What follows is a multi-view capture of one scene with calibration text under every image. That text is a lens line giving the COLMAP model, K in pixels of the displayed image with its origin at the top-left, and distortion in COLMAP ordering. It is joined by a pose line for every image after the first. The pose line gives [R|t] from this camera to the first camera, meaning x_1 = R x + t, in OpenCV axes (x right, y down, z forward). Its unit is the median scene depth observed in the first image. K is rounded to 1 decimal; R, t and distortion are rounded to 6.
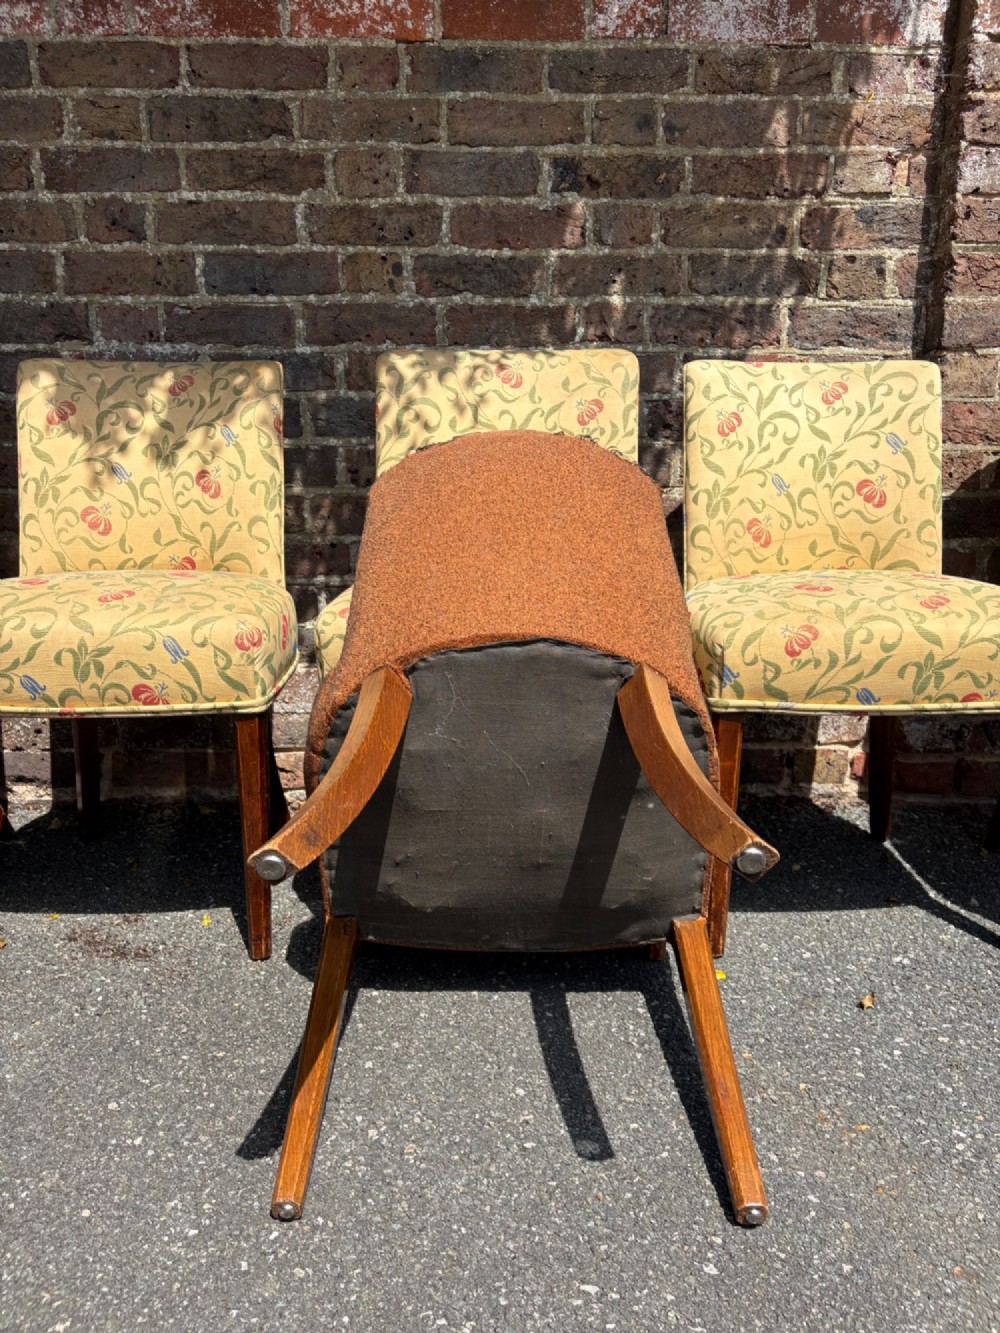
lens RADIAL K [[1017.7, 0, 494.4], [0, 1017.7, 675.0], [0, 0, 1]] dist [0.040521, -0.053634]
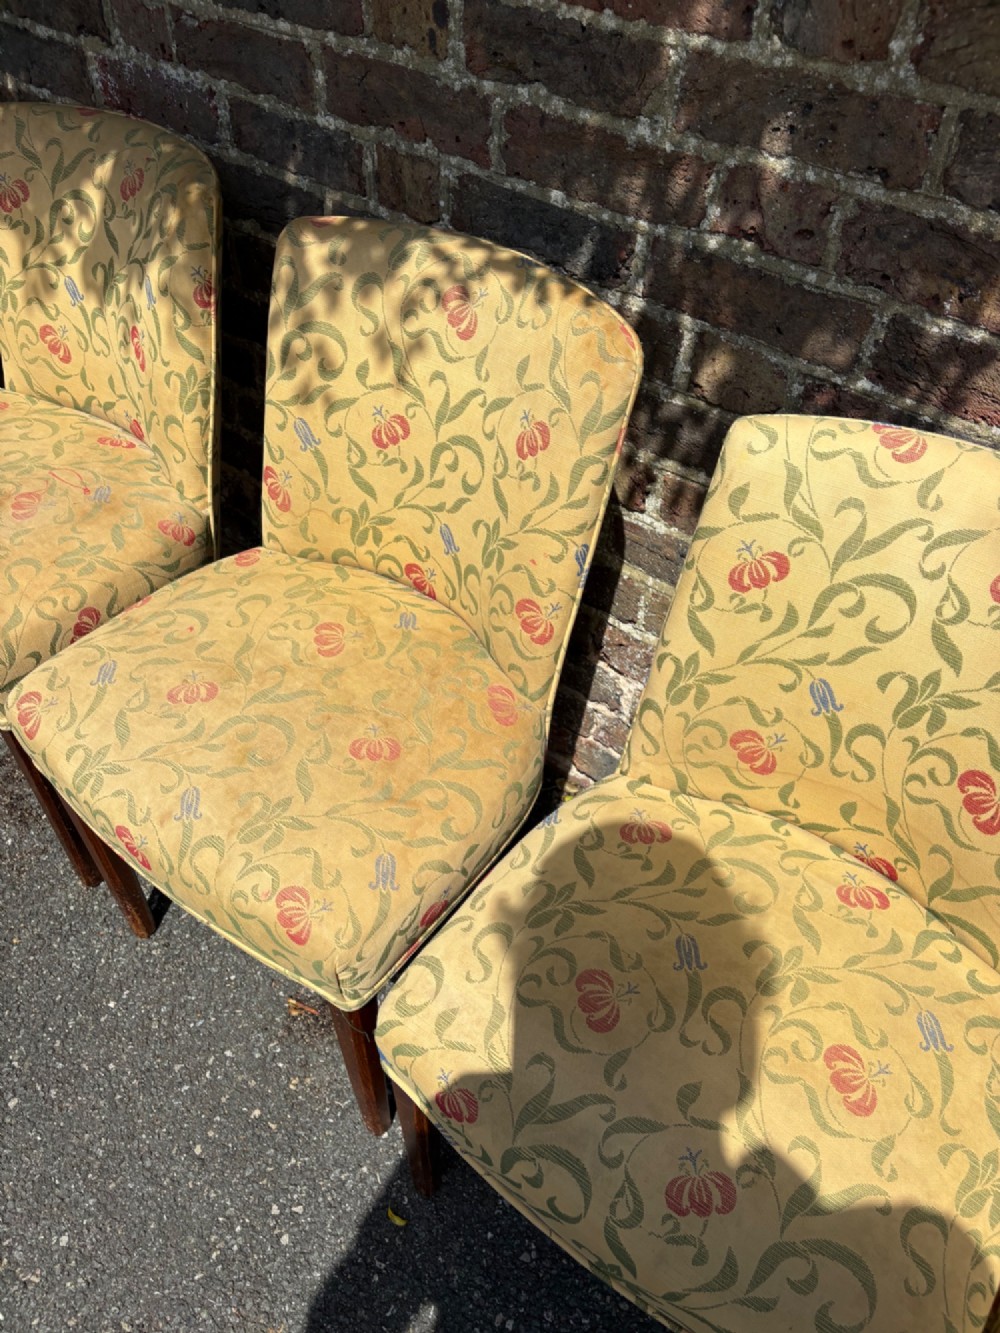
lens RADIAL K [[968.2, 0, 544.2], [0, 968.2, 692.4], [0, 0, 1]] dist [-0.008471, -0.015469]
pose [[0.820792, 0.451564, -0.349843, 0.323805], [-0.195952, 0.797859, 0.570108, -0.437188], [0.536566, -0.399388, 0.743361, 0.520579]]
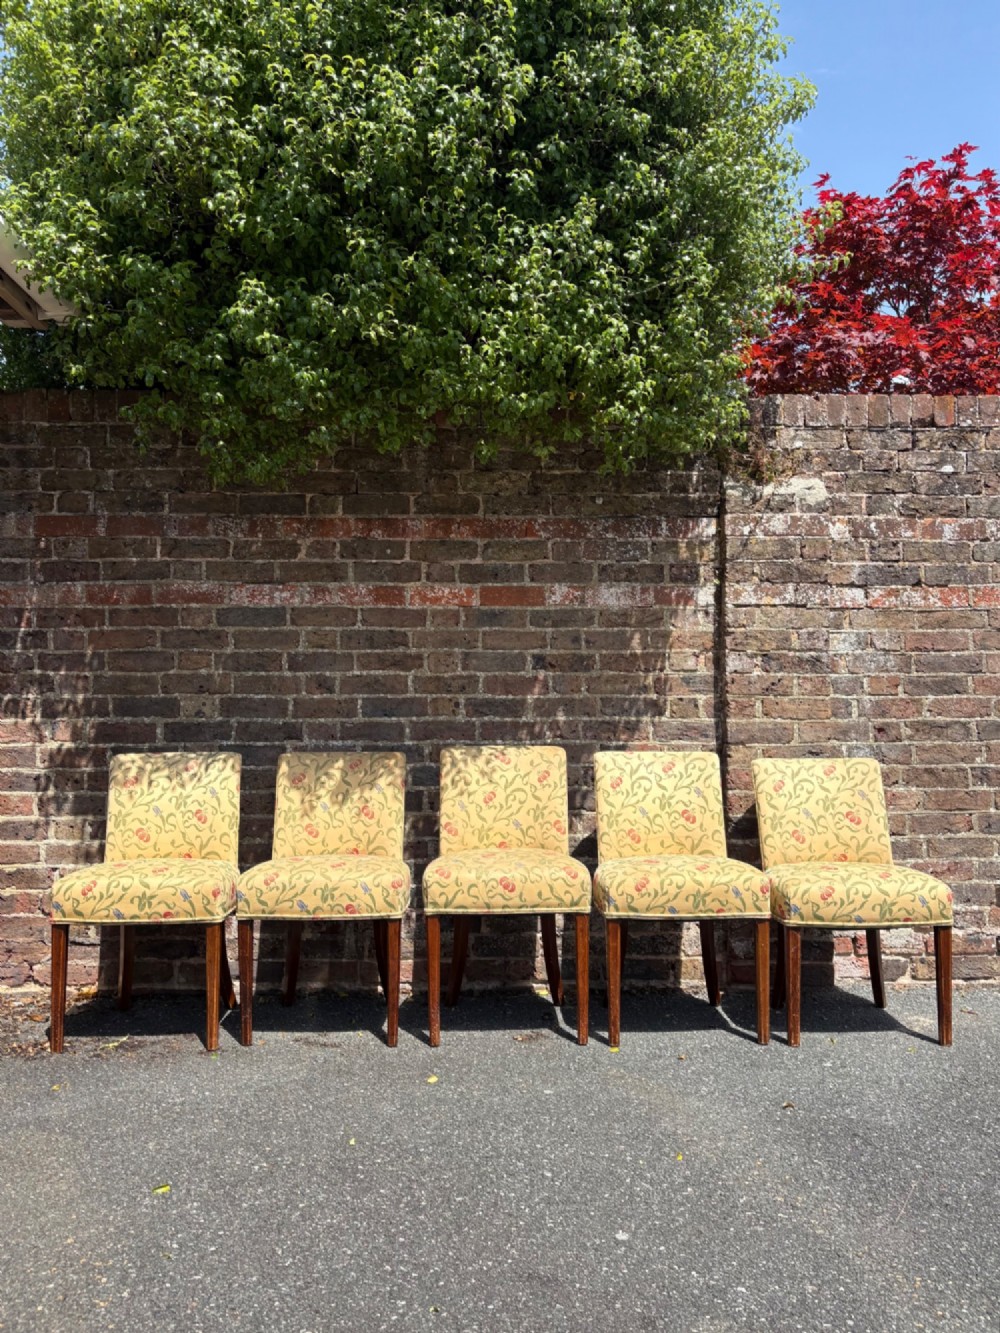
lens RADIAL K [[1020.8, 0, 504.4], [0, 1020.8, 675.8], [0, 0, 1]] dist [0.104009, -0.019470]
pose [[0.999990, -0.002951, 0.003415, -0.007586], [0.003806, 0.958022, -0.286668, 0.137062], [-0.002426, 0.286678, 0.958024, -1.017925]]
